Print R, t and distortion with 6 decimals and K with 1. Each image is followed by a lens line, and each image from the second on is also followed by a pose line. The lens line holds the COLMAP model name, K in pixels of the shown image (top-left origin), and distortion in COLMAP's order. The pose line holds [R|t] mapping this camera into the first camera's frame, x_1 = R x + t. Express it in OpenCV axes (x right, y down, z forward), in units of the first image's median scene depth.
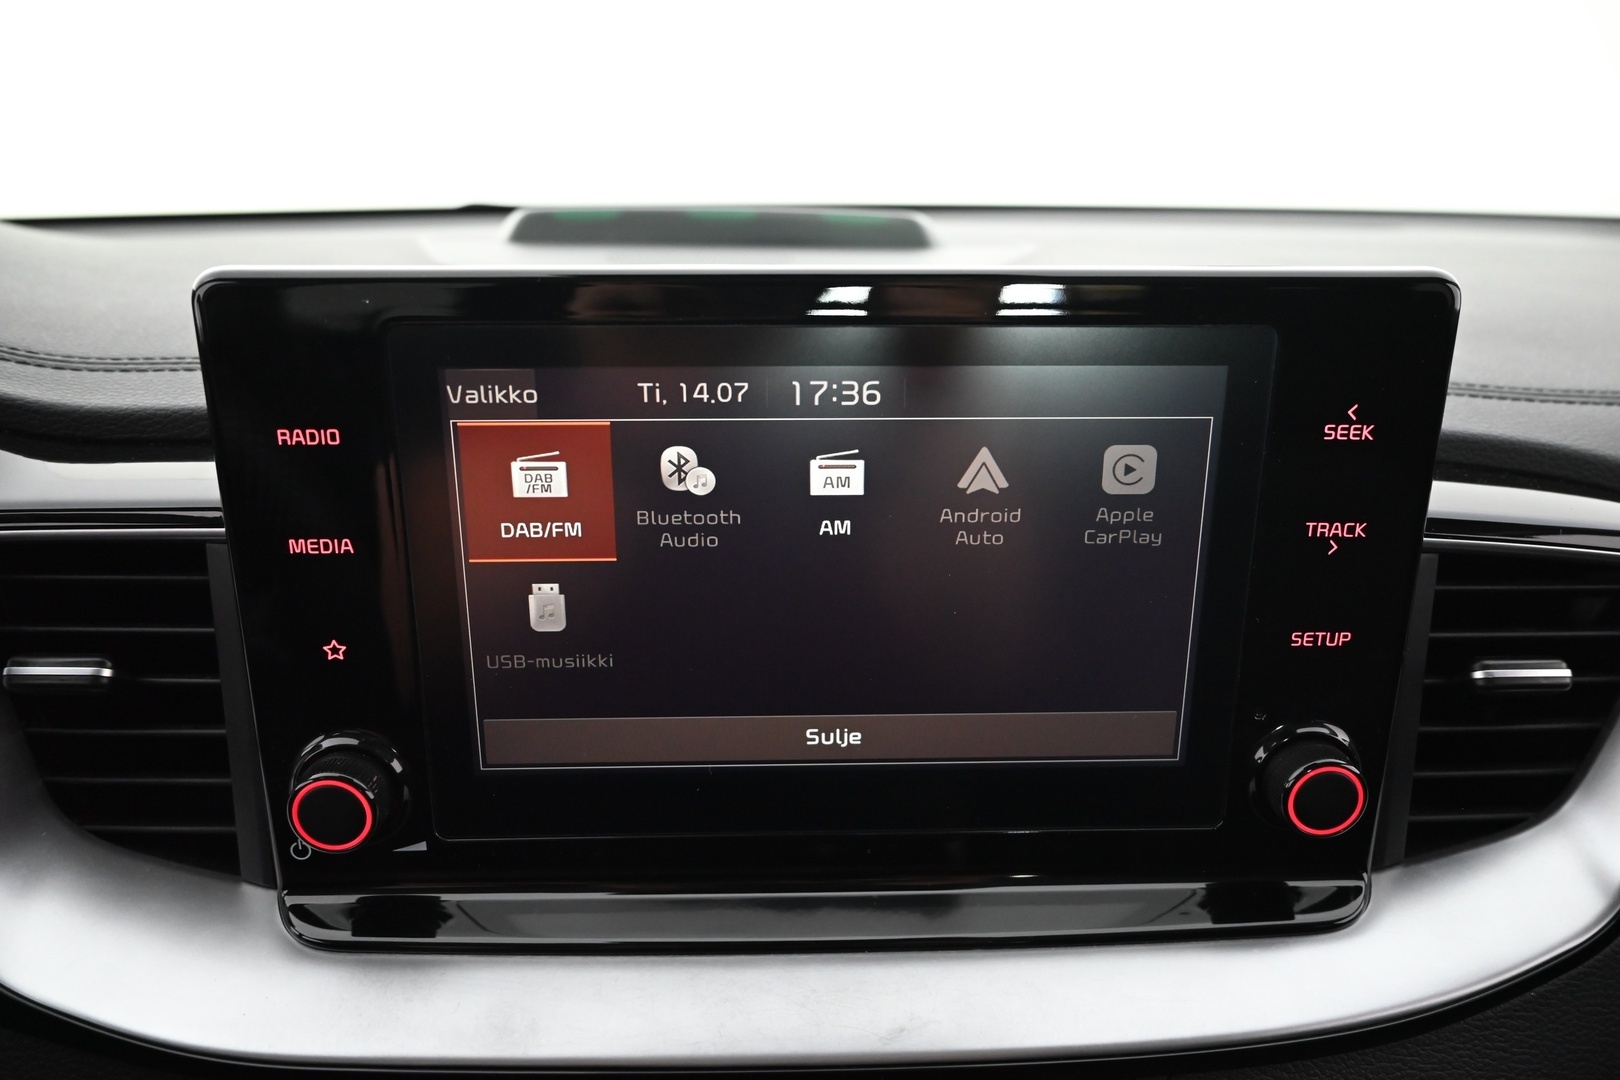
lens RADIAL K [[1108.0, 0, 807.7], [0, 1108.0, 533.8], [0, 0, 1]] dist [0.004760, -0.000534]
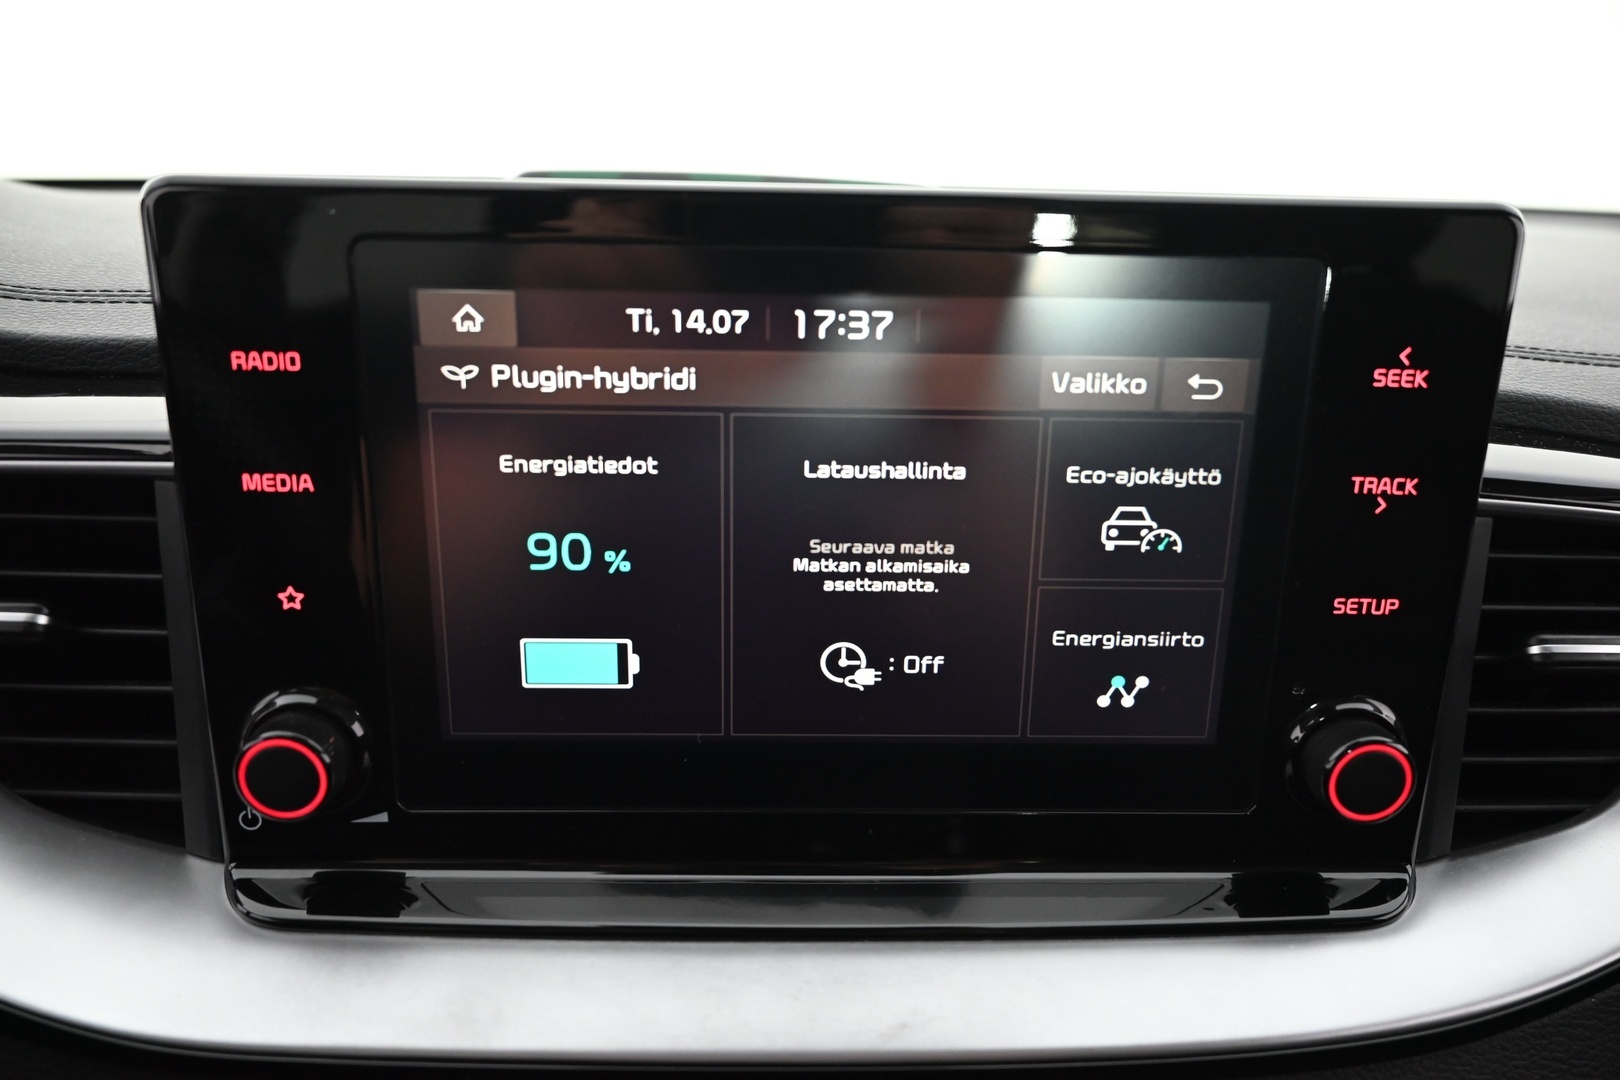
lens RADIAL K [[1108.0, 0, 809.7], [0, 1108.0, 525.0], [0, 0, 1]] dist [0.004760, -0.000534]
pose [[0.999855, 0.017044, 0.000571, 0.000197], [-0.017030, 0.999669, -0.019262, 0.052957], [-0.000899, 0.019249, 0.999814, 0.079937]]
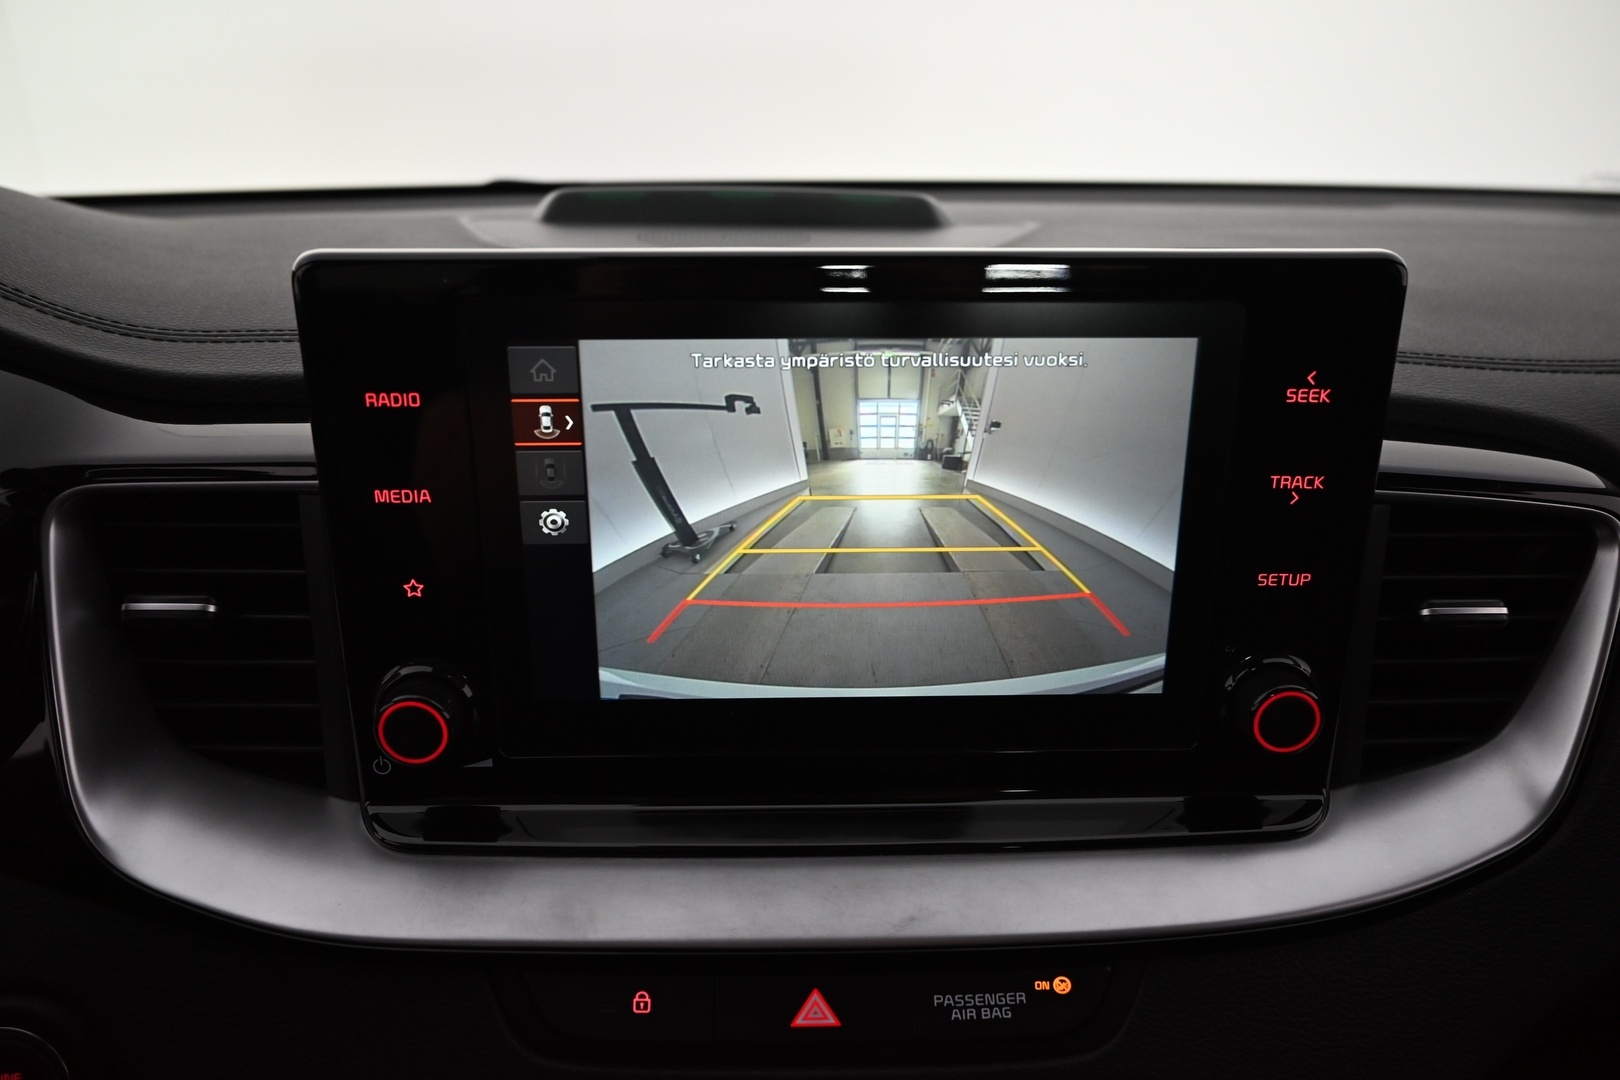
lens RADIAL K [[1108.0, 0, 810.4], [0, 1108.0, 528.9], [0, 0, 1]] dist [0.004760, -0.000534]
pose [[0.999994, 0.000111, -0.003390, -0.015563], [-0.000039, 0.999777, 0.021112, 0.019488], [0.003392, -0.021111, 0.999771, -0.128983]]
